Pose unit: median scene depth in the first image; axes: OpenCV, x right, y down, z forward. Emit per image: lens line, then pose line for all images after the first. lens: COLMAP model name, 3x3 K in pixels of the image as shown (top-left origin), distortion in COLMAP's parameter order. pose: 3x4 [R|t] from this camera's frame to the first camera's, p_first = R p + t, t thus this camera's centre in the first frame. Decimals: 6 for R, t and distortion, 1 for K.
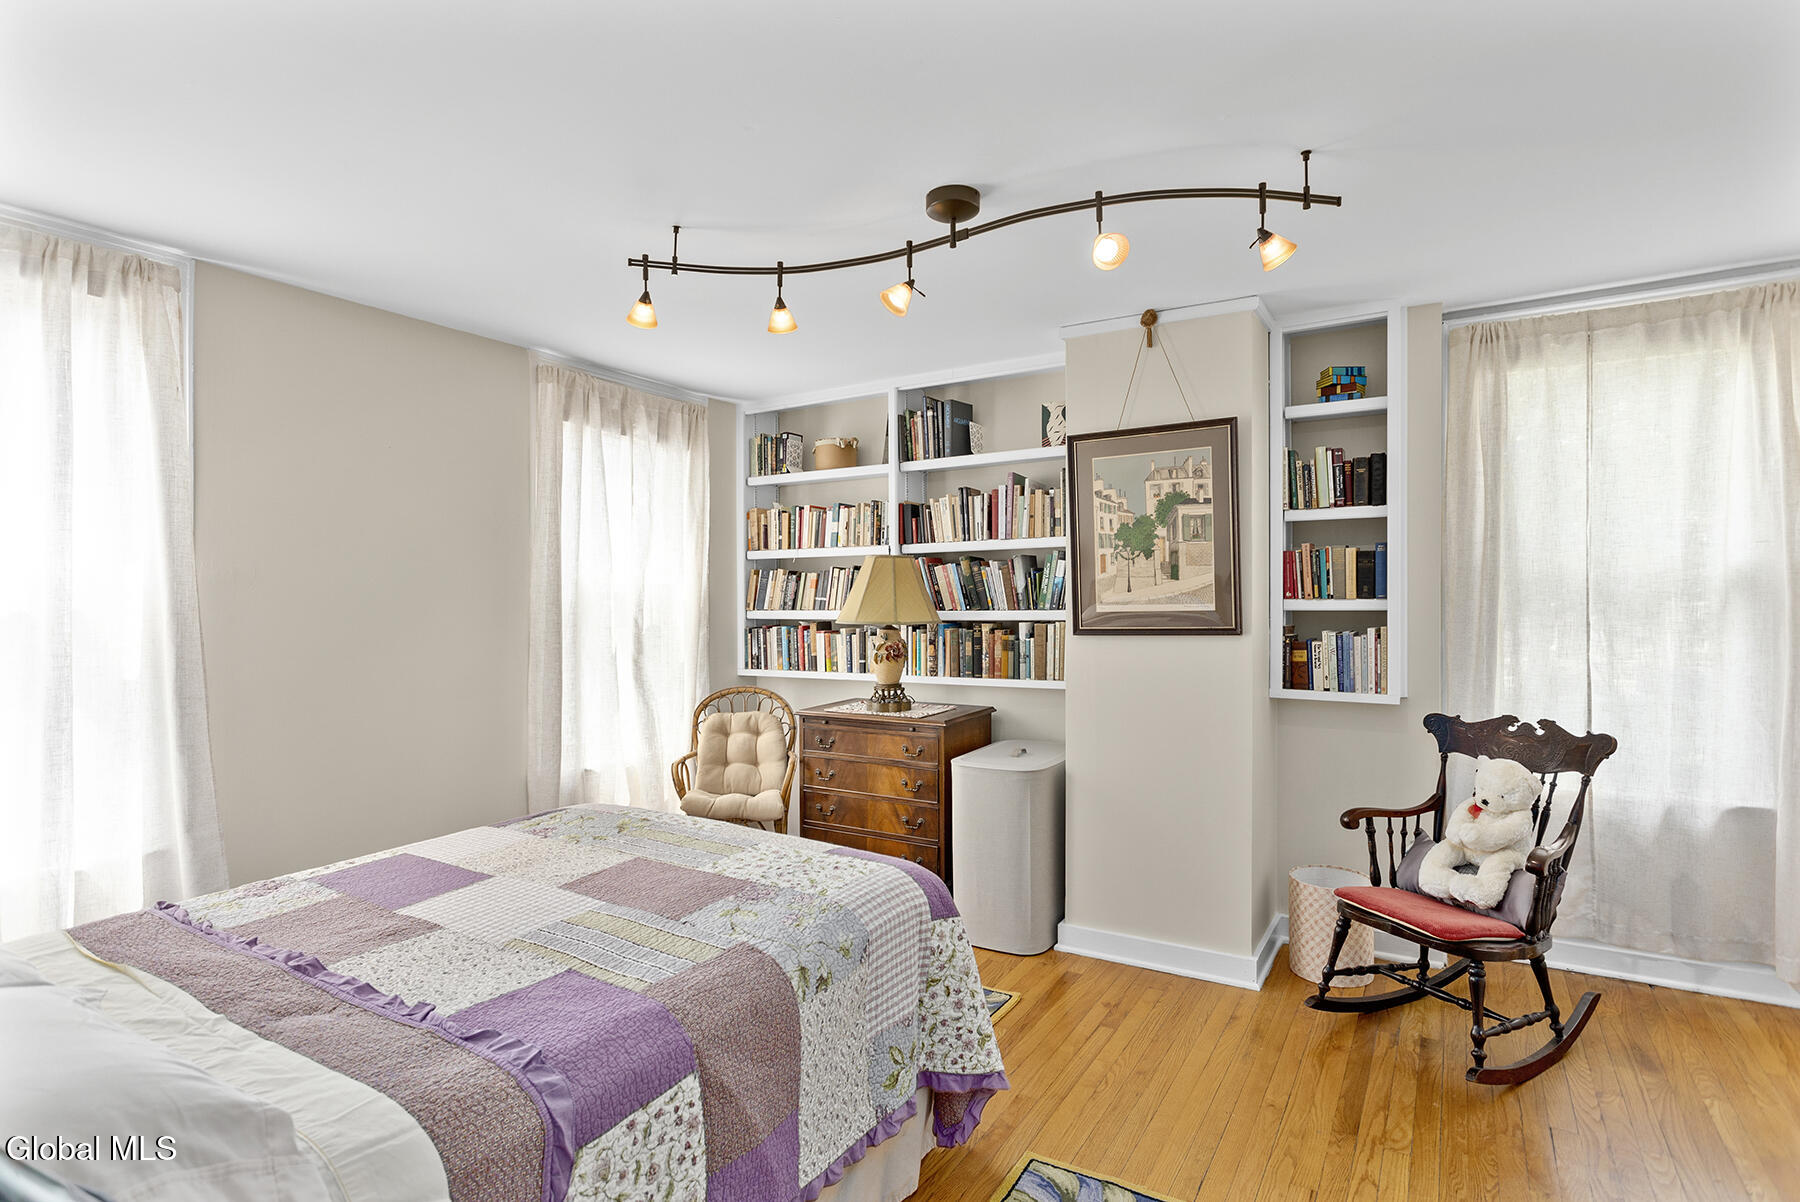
lens RADIAL K [[927.9, 0, 901.7], [0, 927.9, 583.8], [0, 0, 1]] dist [-0.021615, 0.007006]
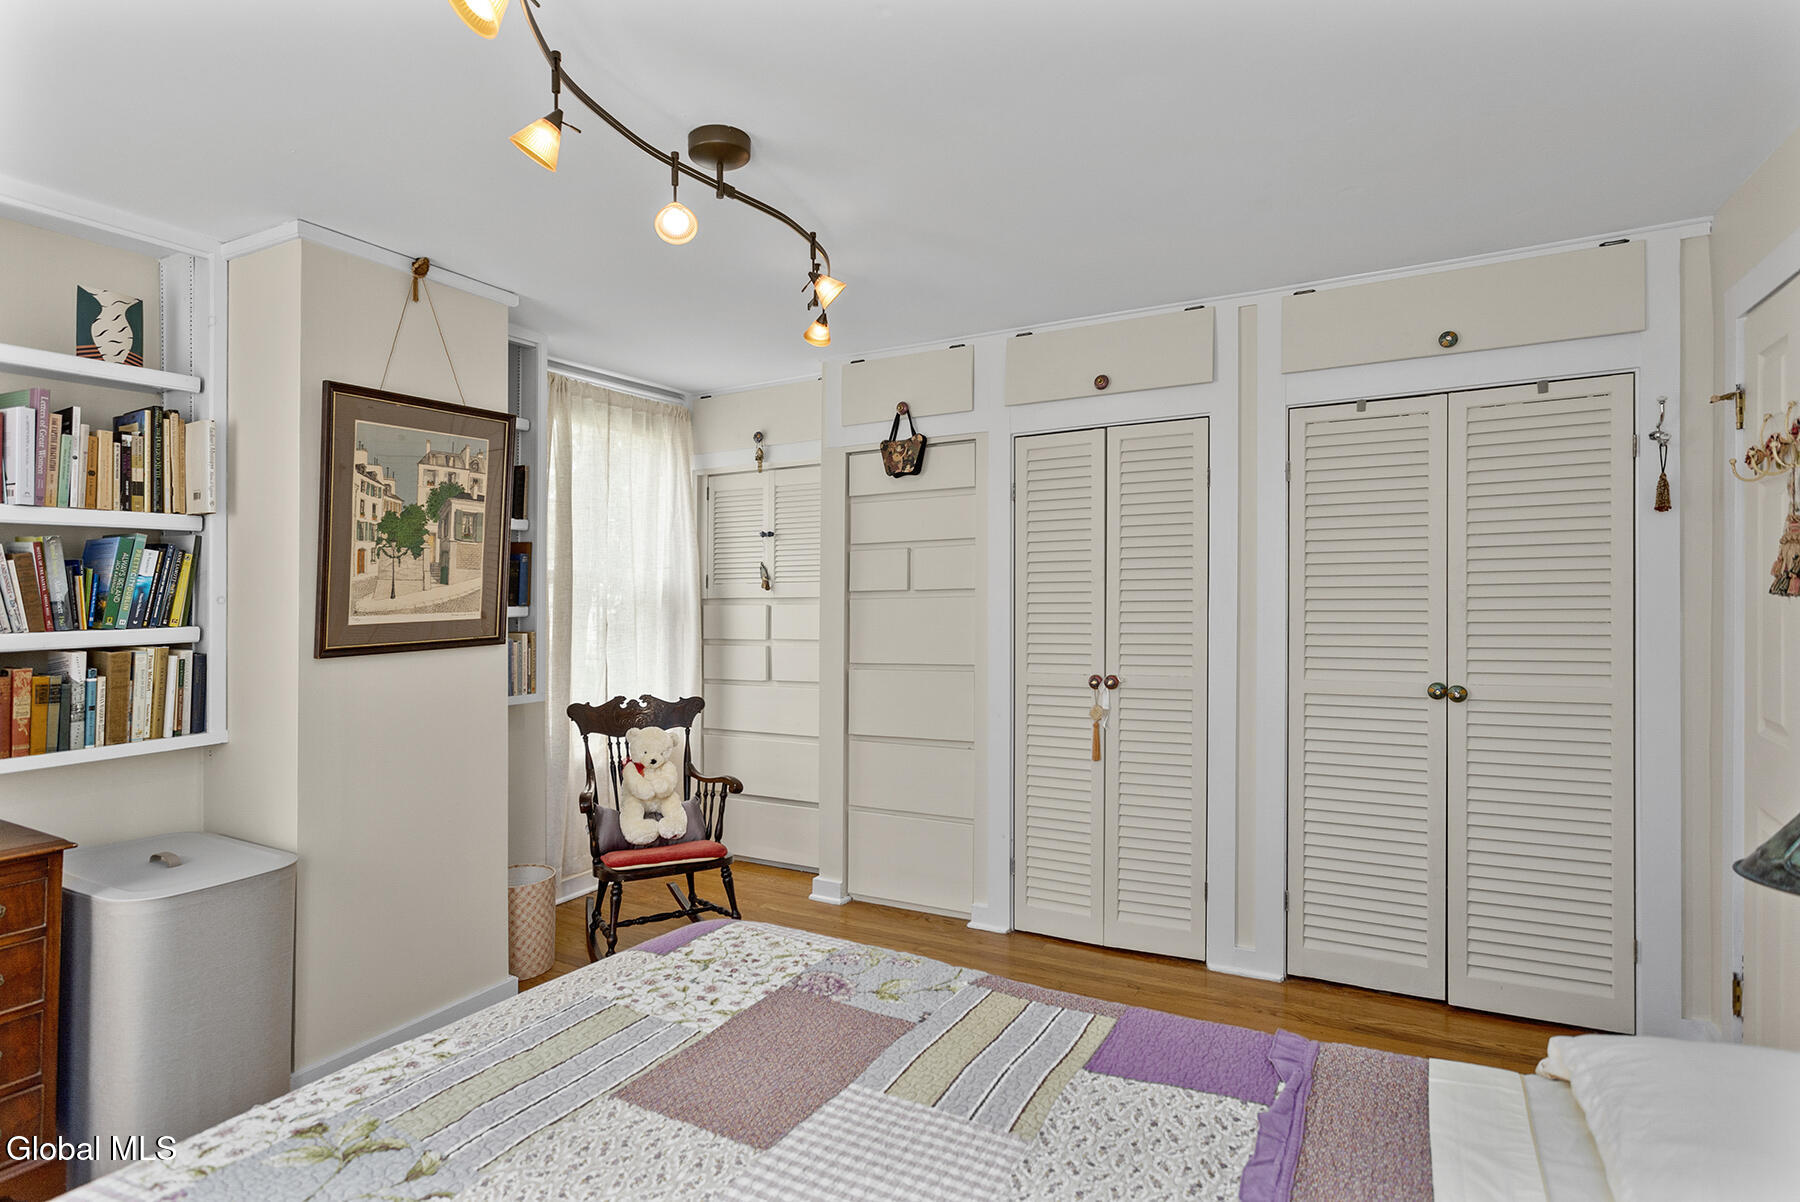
lens RADIAL K [[927.9, 0, 903.4], [0, 927.9, 607.1], [0, 0, 1]] dist [-0.021615, 0.007006]
pose [[-0.067196, -0.002660, 0.997736, -0.590437], [-0.000013, 0.999996, 0.002666, 0.014602], [-0.997740, 0.000166, -0.067196, 0.632973]]
